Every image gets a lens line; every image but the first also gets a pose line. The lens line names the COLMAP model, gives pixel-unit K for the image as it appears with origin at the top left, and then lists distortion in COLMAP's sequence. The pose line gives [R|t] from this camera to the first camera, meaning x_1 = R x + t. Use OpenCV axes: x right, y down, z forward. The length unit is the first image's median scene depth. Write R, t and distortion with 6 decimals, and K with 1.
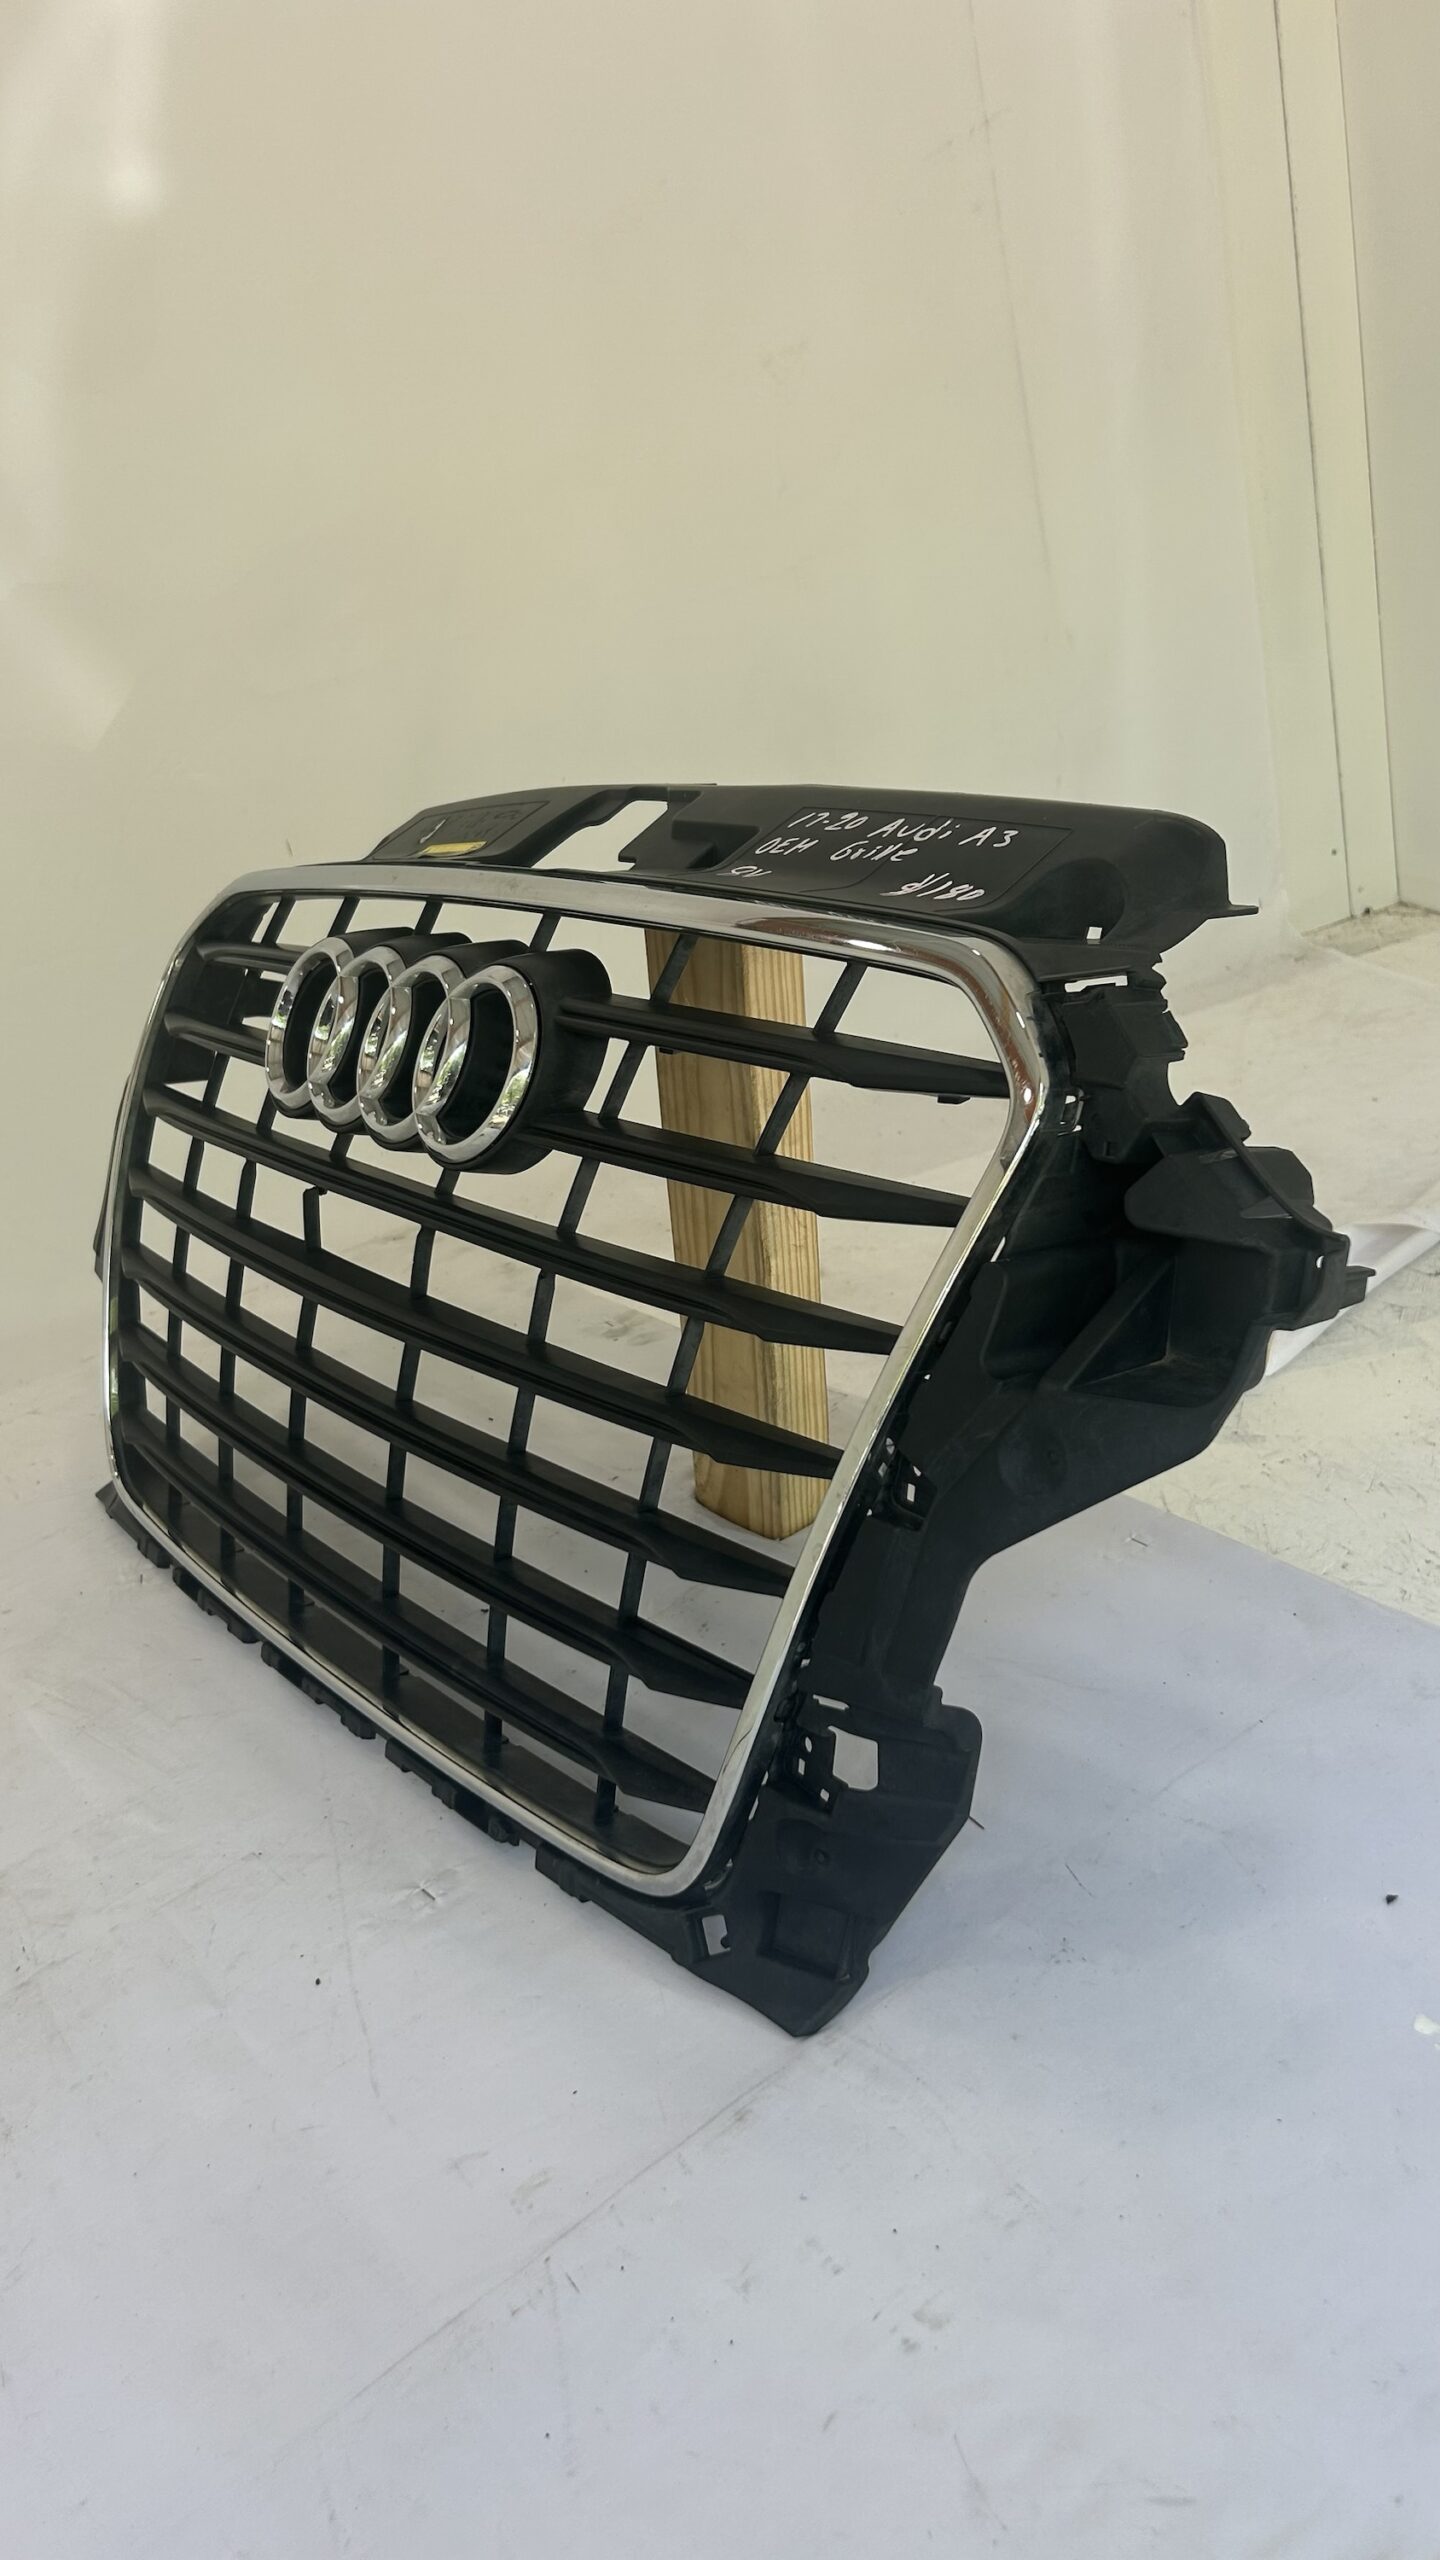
lens RADIAL K [[1961.4, 0, 720.0], [0, 1961.4, 1280.0], [0, 0, 1]] dist [0.003630, -0.003895]
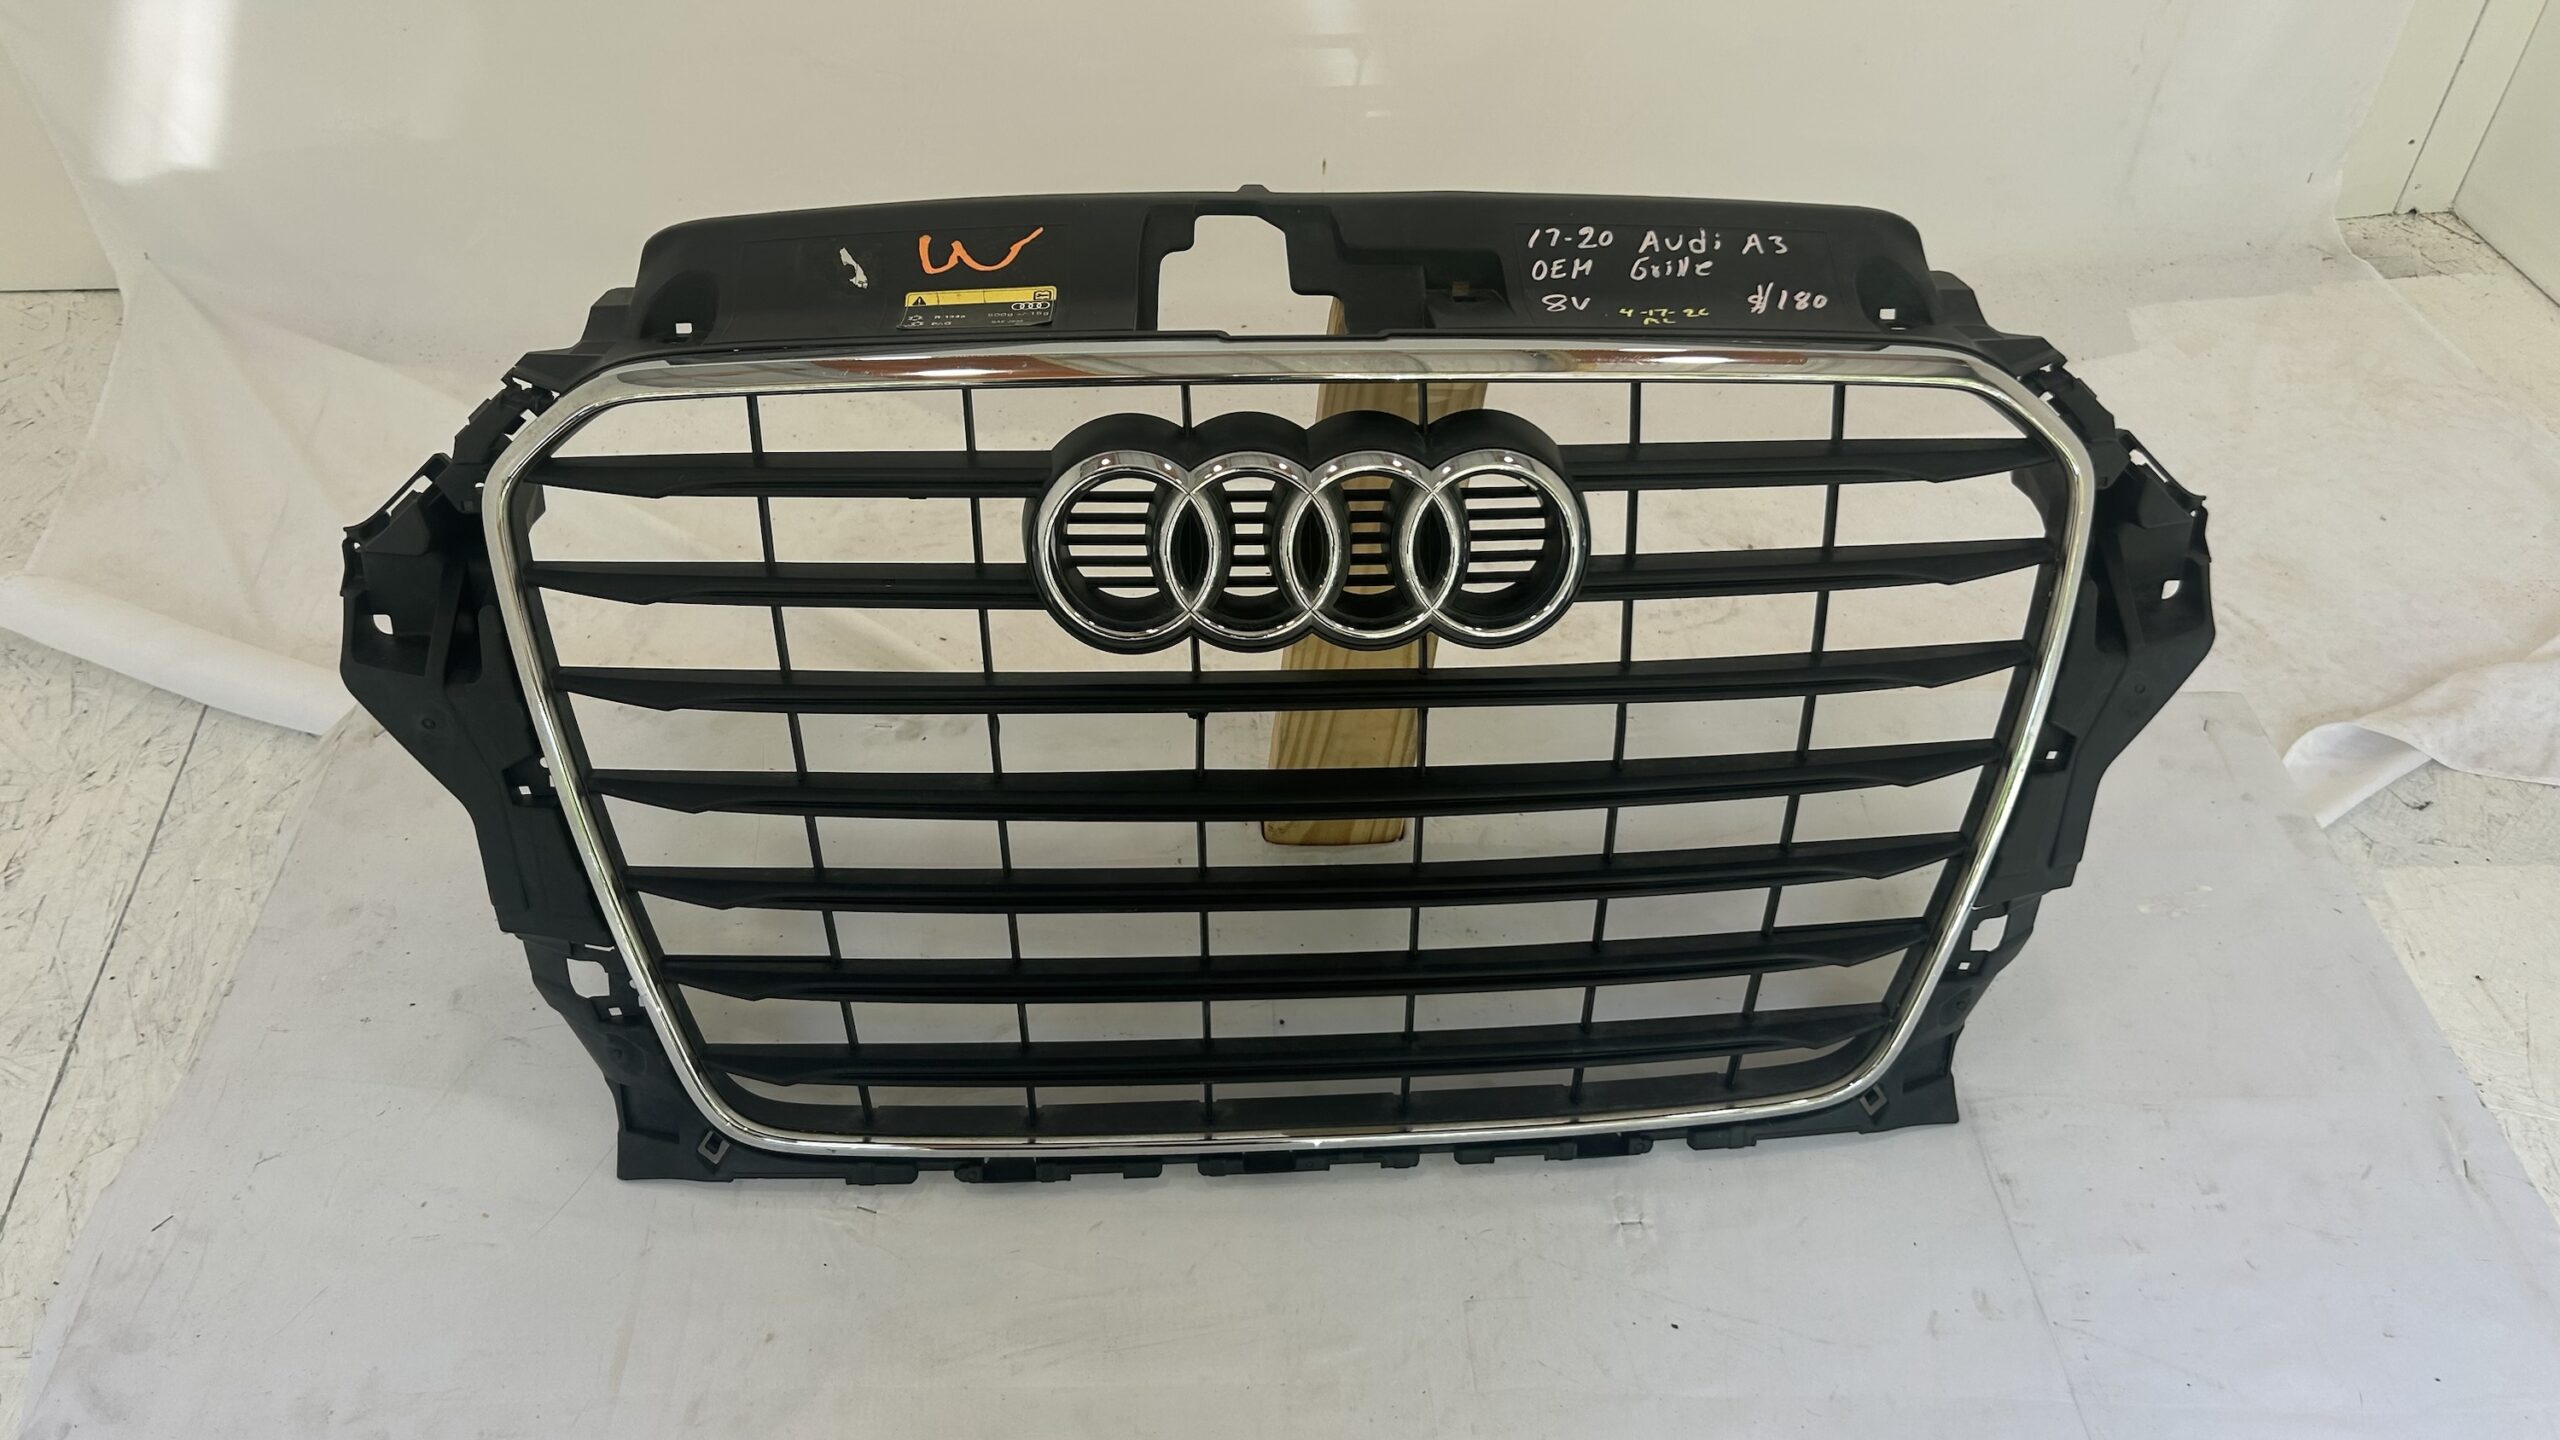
lens RADIAL K [[1989.9, 0, 1290.3], [0, 1989.9, 724.3], [0, 0, 1]] dist [0.076646, -0.085488]
pose [[0.545586, -0.390649, 0.741437, -1.068462], [0.196674, 0.919688, 0.339843, -0.428932], [-0.814650, -0.039592, 0.578599, 0.487922]]
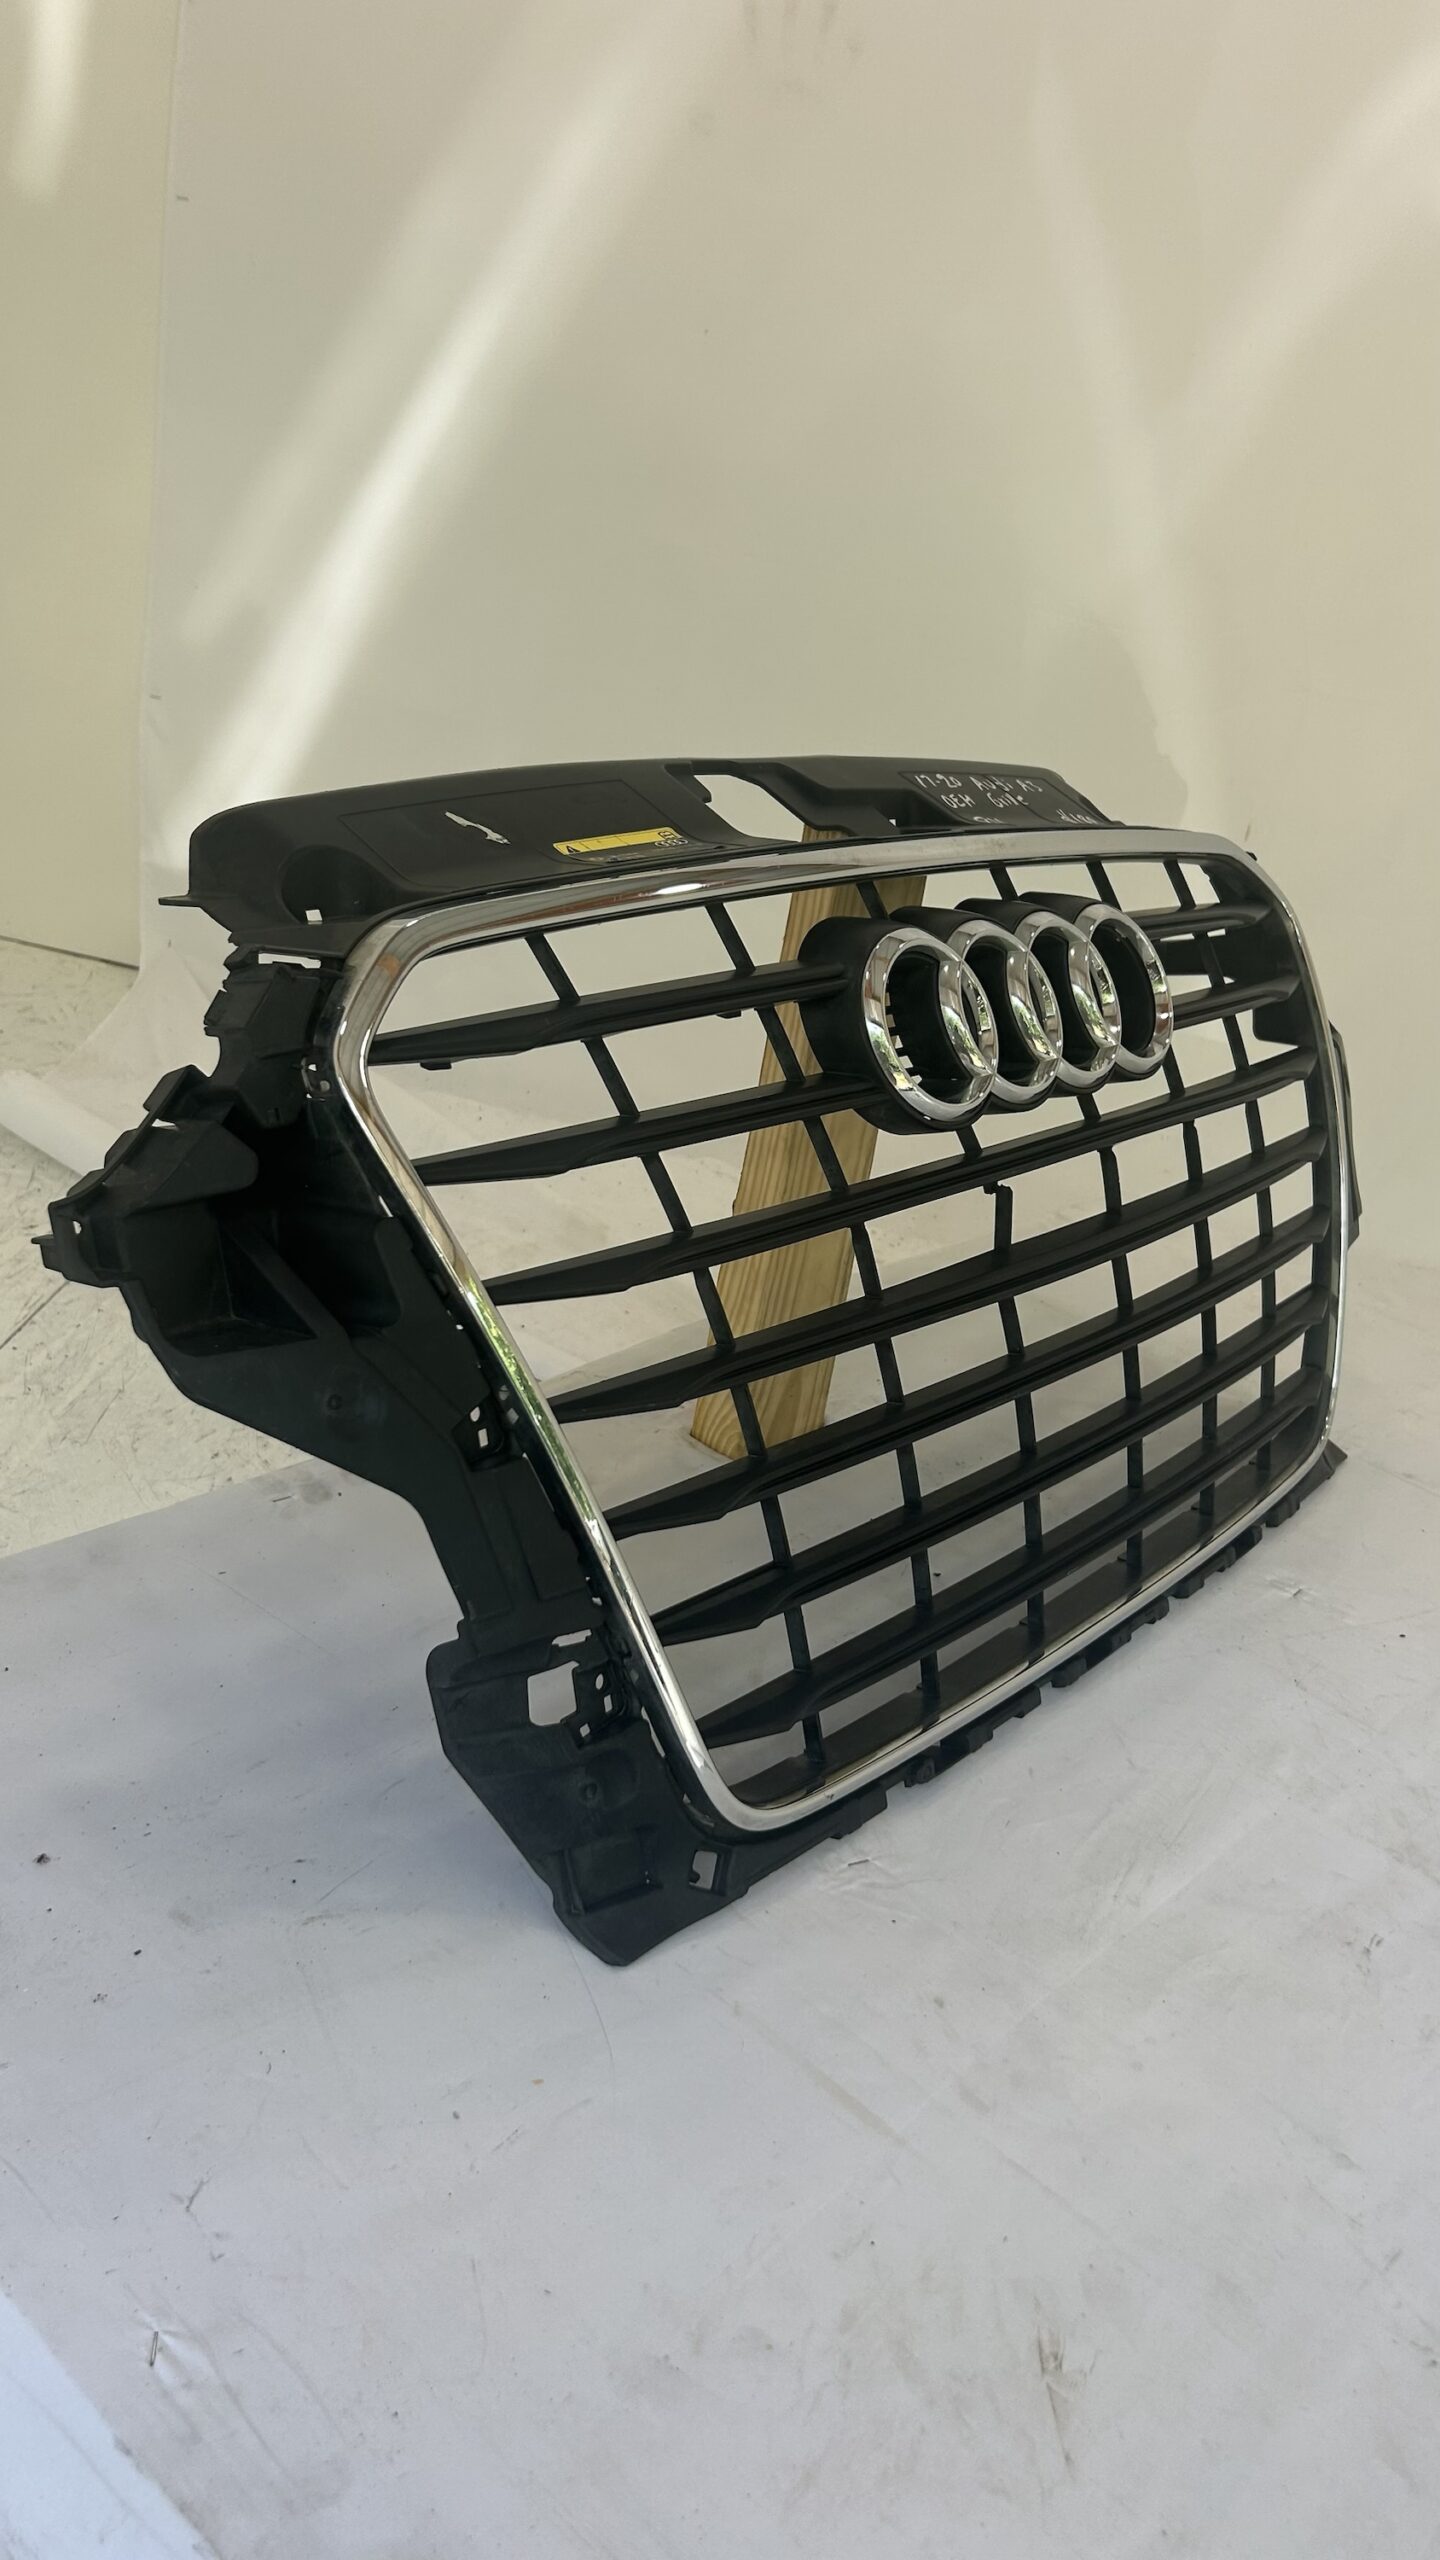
lens RADIAL K [[1989.9, 0, 792.7], [0, 1989.9, 1261.7], [0, 0, 1]] dist [0.076646, -0.085488]
pose [[-0.260826, -0.233833, 0.936639, -1.294412], [0.251997, 0.920093, 0.299876, -0.386793], [-0.931916, 0.314246, -0.181059, 1.522700]]
